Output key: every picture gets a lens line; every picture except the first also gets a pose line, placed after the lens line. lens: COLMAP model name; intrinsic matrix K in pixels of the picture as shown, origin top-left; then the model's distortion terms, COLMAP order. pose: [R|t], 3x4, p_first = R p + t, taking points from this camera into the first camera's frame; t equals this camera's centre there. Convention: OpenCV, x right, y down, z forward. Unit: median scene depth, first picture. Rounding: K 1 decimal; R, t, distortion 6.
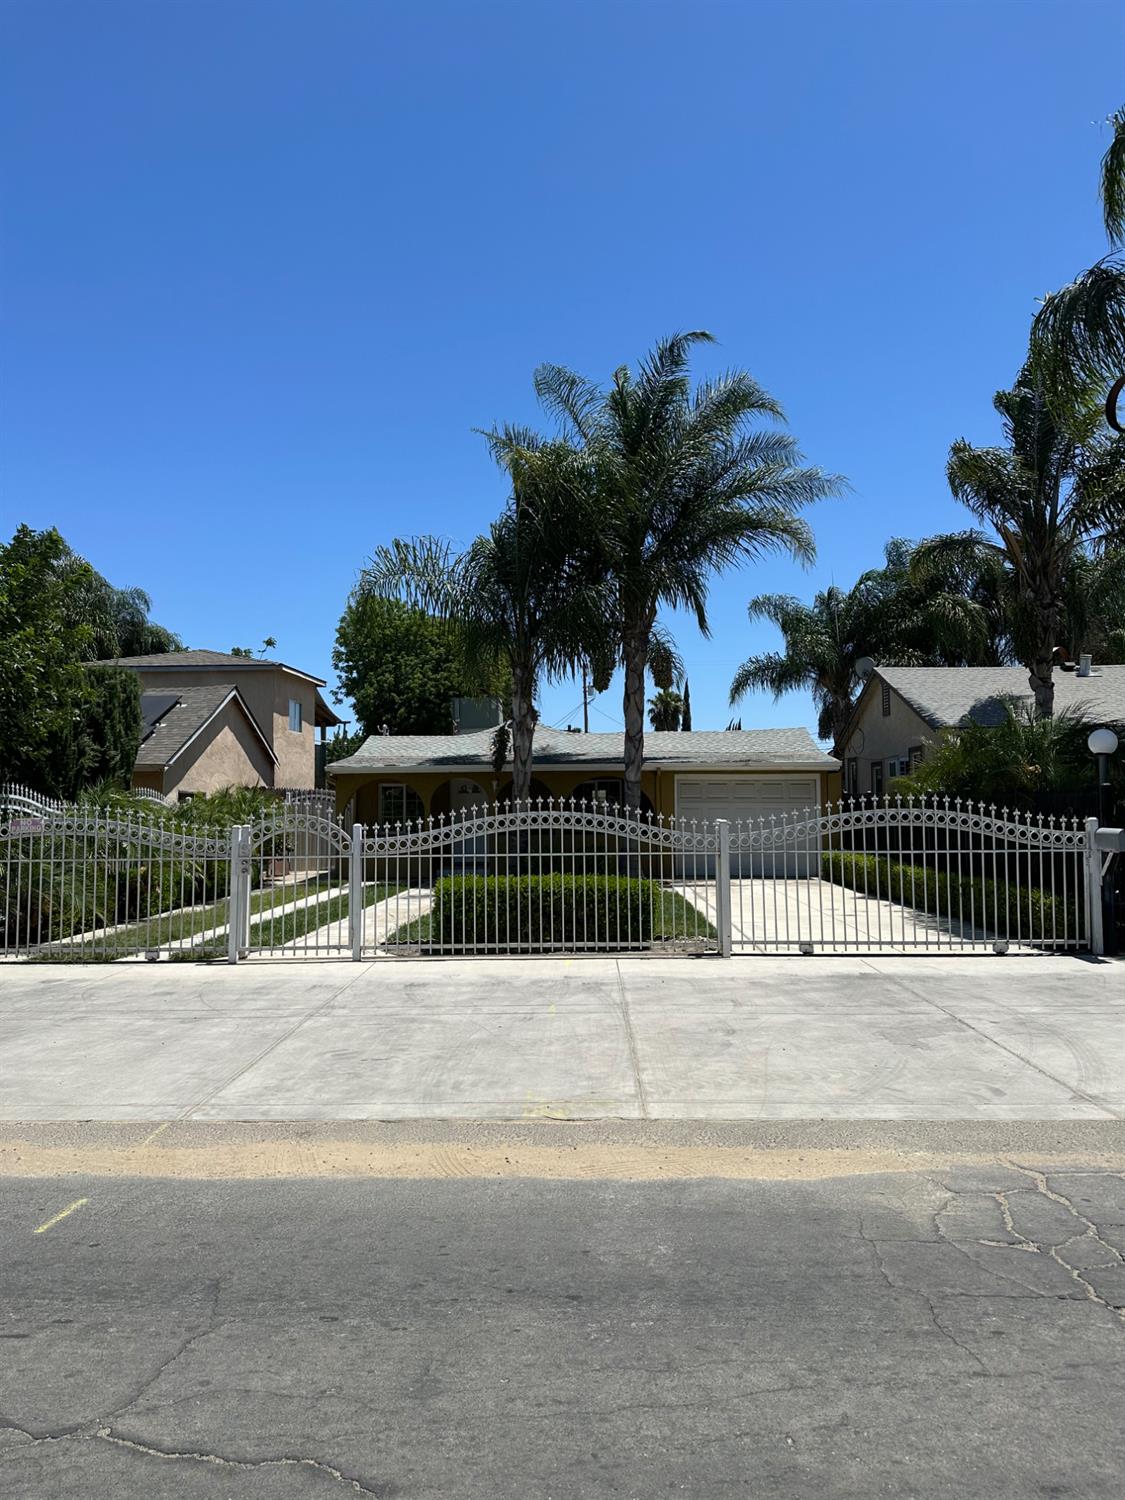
lens RADIAL K [[1059.8, 0, 559.6], [0, 1059.8, 743.8], [0, 0, 1]] dist [0.095123, -0.097385]
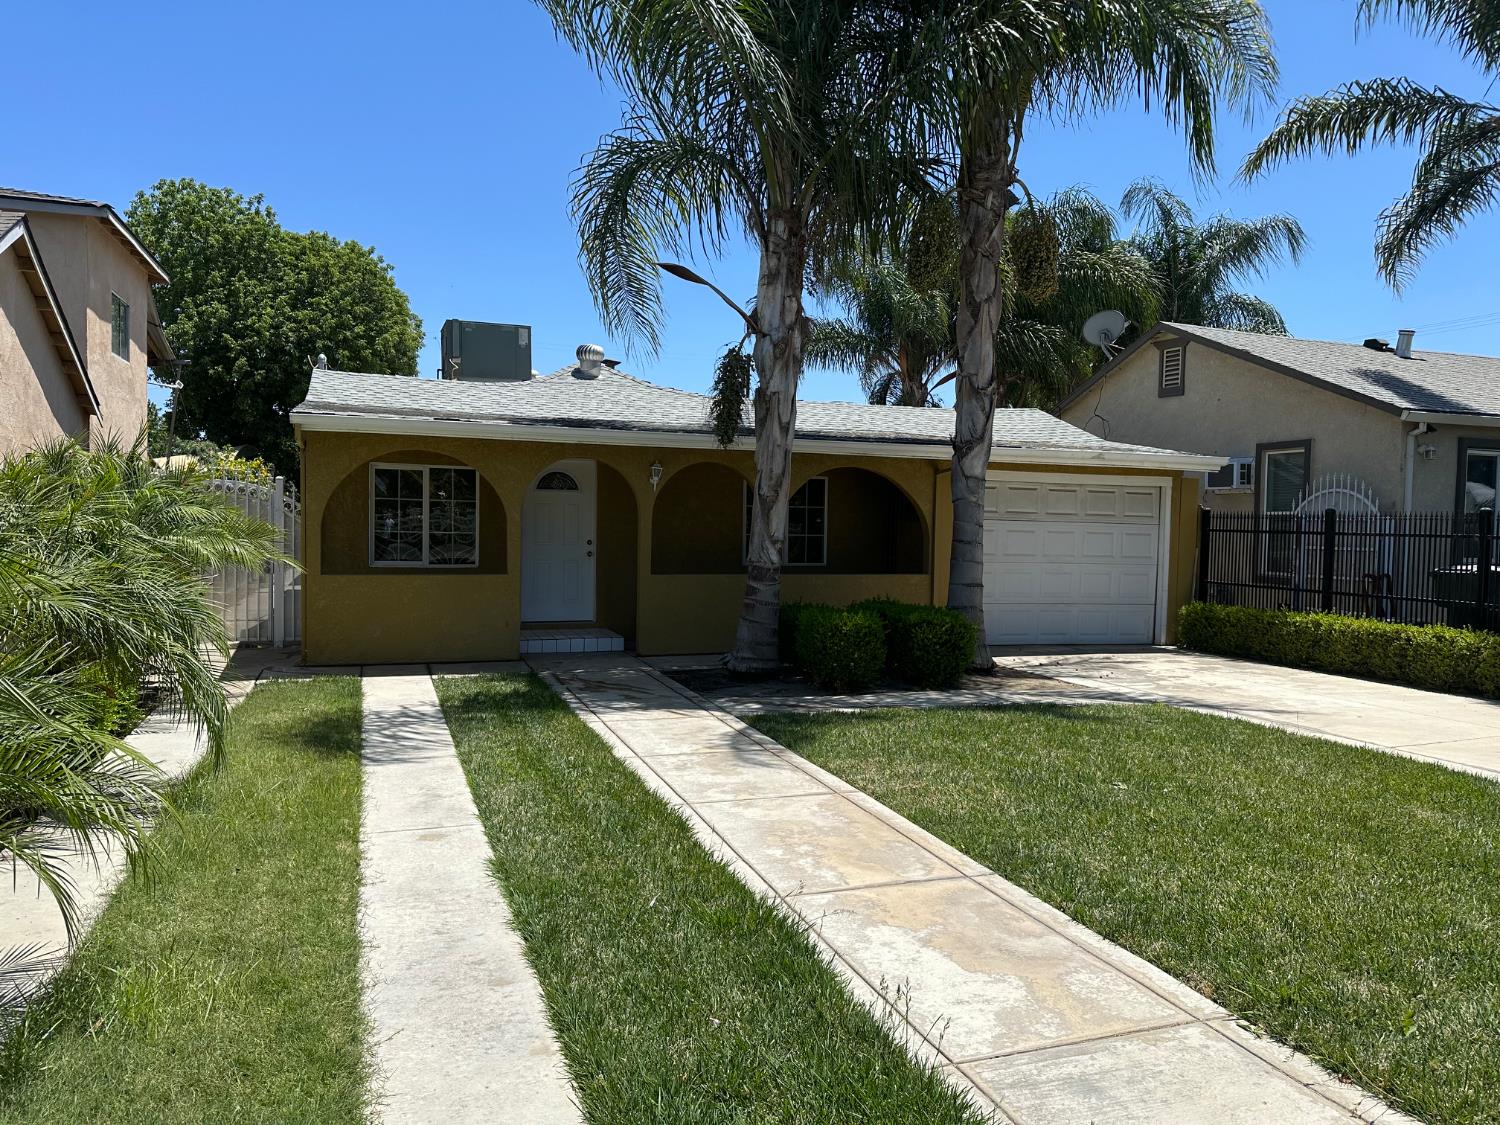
lens RADIAL K [[1025.6, 0, 731.8], [0, 1025.6, 559.0], [0, 0, 1]] dist [0.232127, -0.375443]
pose [[0.933723, 0.011604, 0.357809, -0.097847], [-0.048144, 0.994465, 0.093384, 0.014362], [-0.354746, -0.104421, 0.929113, 0.266497]]
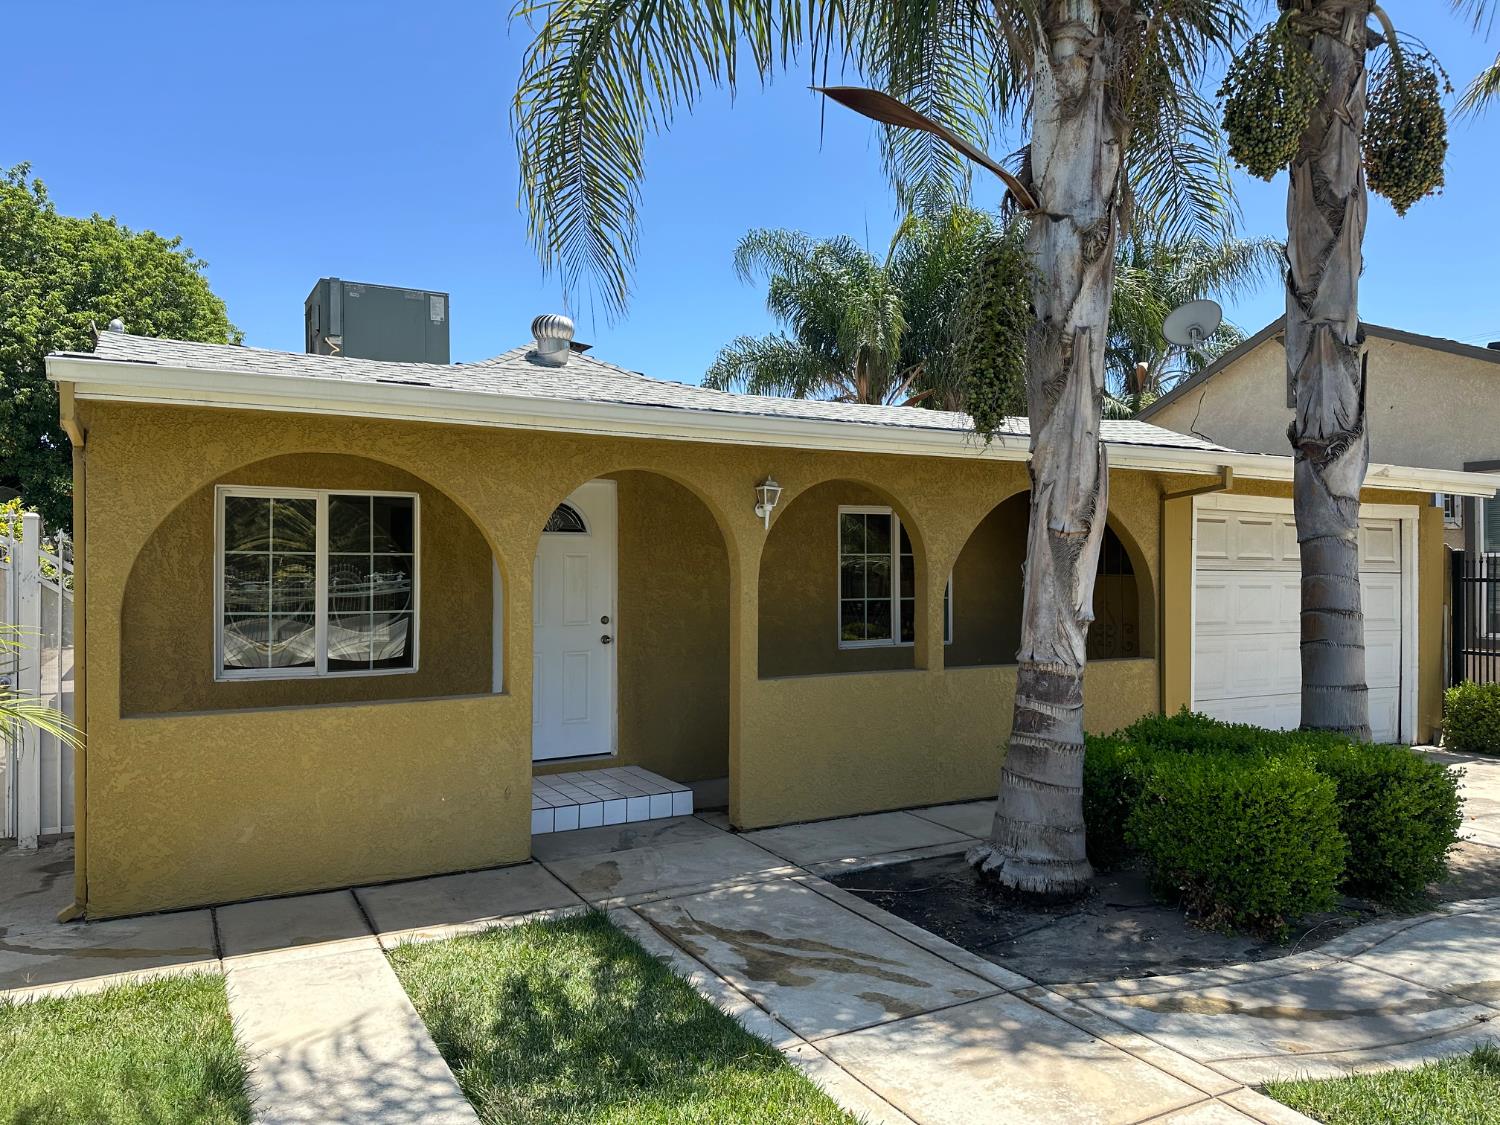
lens RADIAL K [[1059.8, 0, 750.0], [0, 1059.8, 562.5], [0, 0, 1]] dist [0.095123, -0.097385]
pose [[0.861837, 0.011750, 0.507049, -0.099950], [-0.038796, 0.998330, 0.042807, 0.020273], [-0.505699, -0.056564, 0.860854, 0.378832]]
